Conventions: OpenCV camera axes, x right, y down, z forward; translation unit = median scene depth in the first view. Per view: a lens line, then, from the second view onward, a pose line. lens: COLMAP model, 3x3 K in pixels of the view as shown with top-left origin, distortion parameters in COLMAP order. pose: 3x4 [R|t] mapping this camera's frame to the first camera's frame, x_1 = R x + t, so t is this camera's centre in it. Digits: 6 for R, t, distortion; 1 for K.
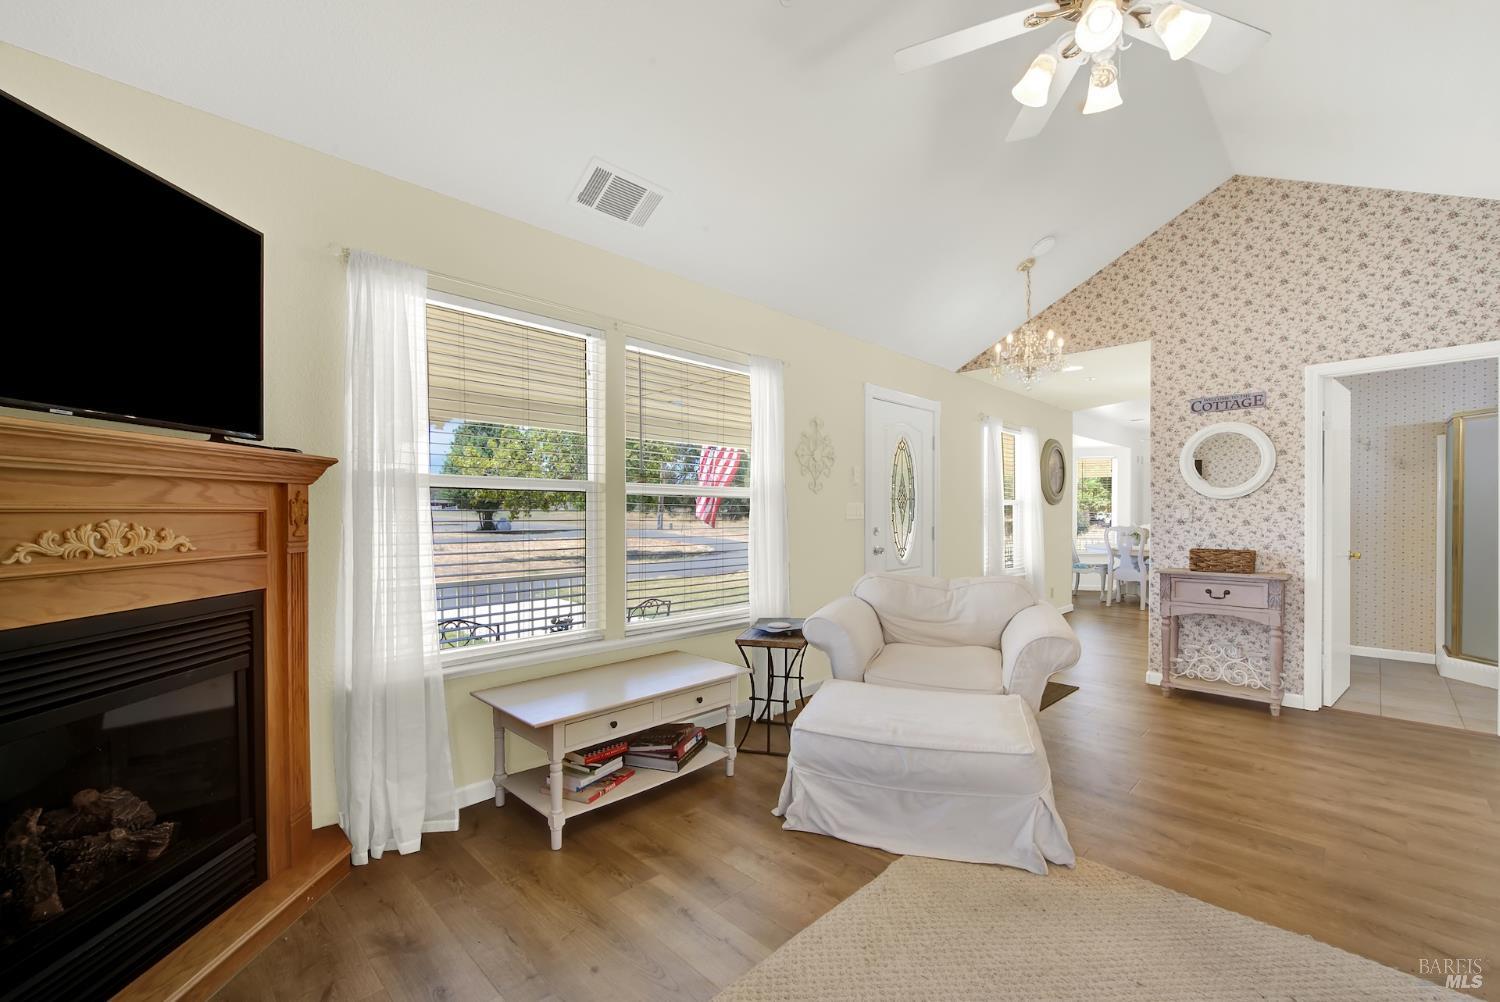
lens RADIAL K [[617.4, 0, 752.0], [0, 617.4, 517.6], [0, 0, 1]] dist [-0.000235, -0.000256]
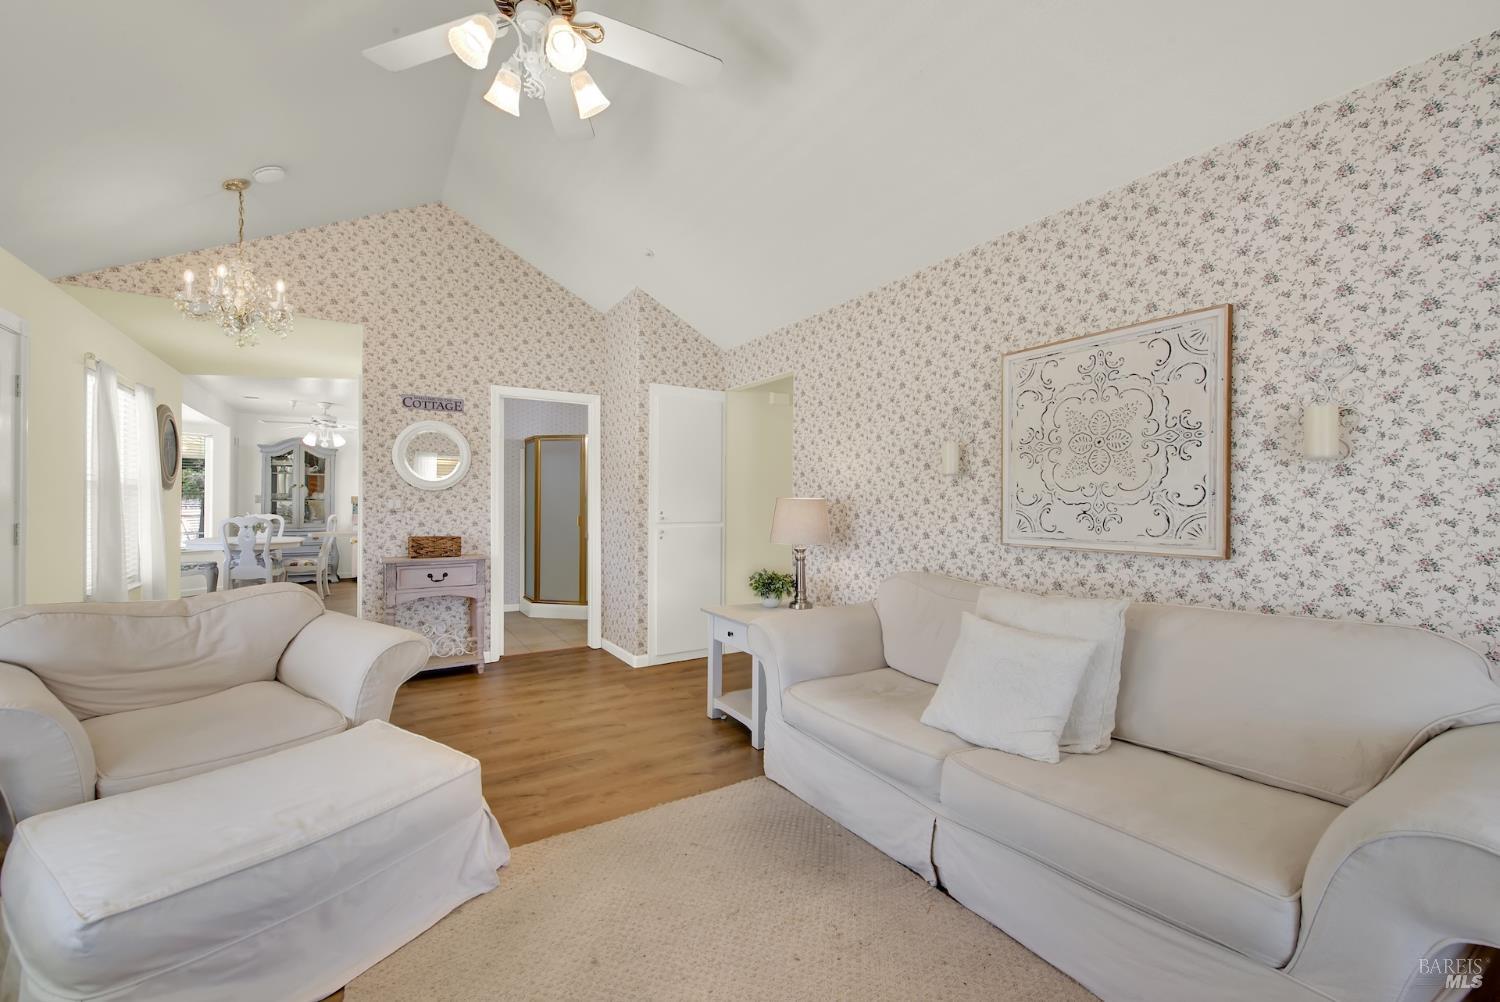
lens RADIAL K [[610.7, 0, 754.7], [0, 610.7, 504.7], [0, 0, 1]] dist [-0.000234, -0.000331]
pose [[0.211623, 0.001327, 0.977351, -0.181802], [0.002831, 0.999994, -0.001971, -0.001194], [-0.977347, 0.003184, 0.211618, 0.215276]]
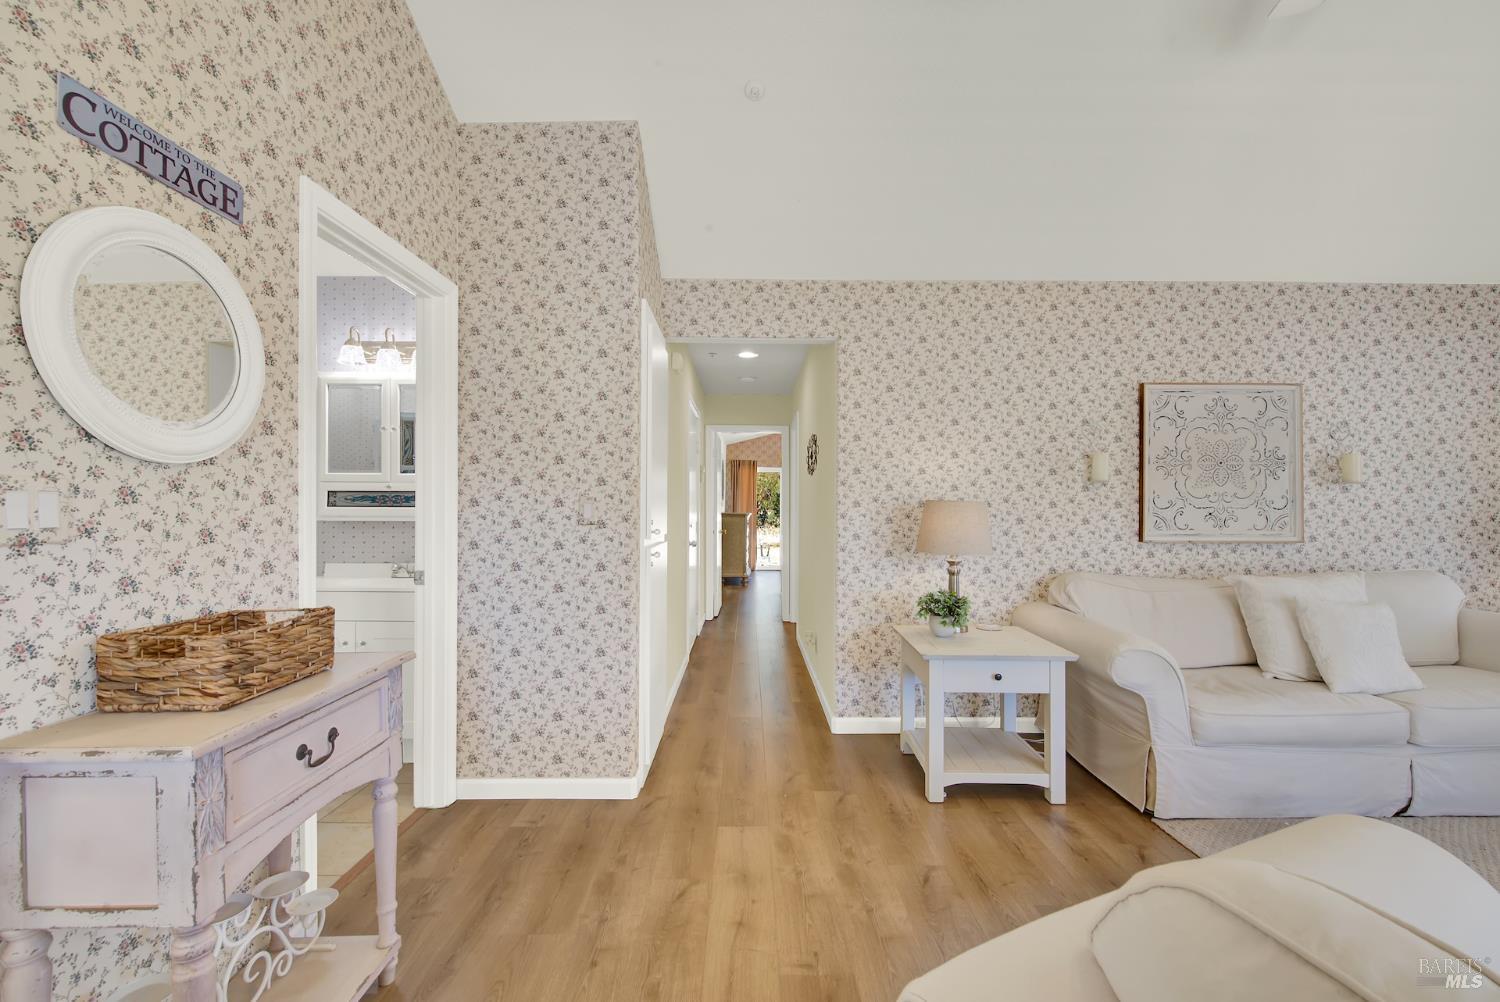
lens RADIAL K [[623.2, 0, 758.8], [0, 623.2, 506.4], [0, 0, 1]] dist [-0.001707, -0.001188]
pose [[-0.717179, -0.001143, 0.696888, 0.338739], [0.002350, 0.999989, 0.004059, -0.008970], [-0.696885, 0.004549, -0.717168, 1.051438]]
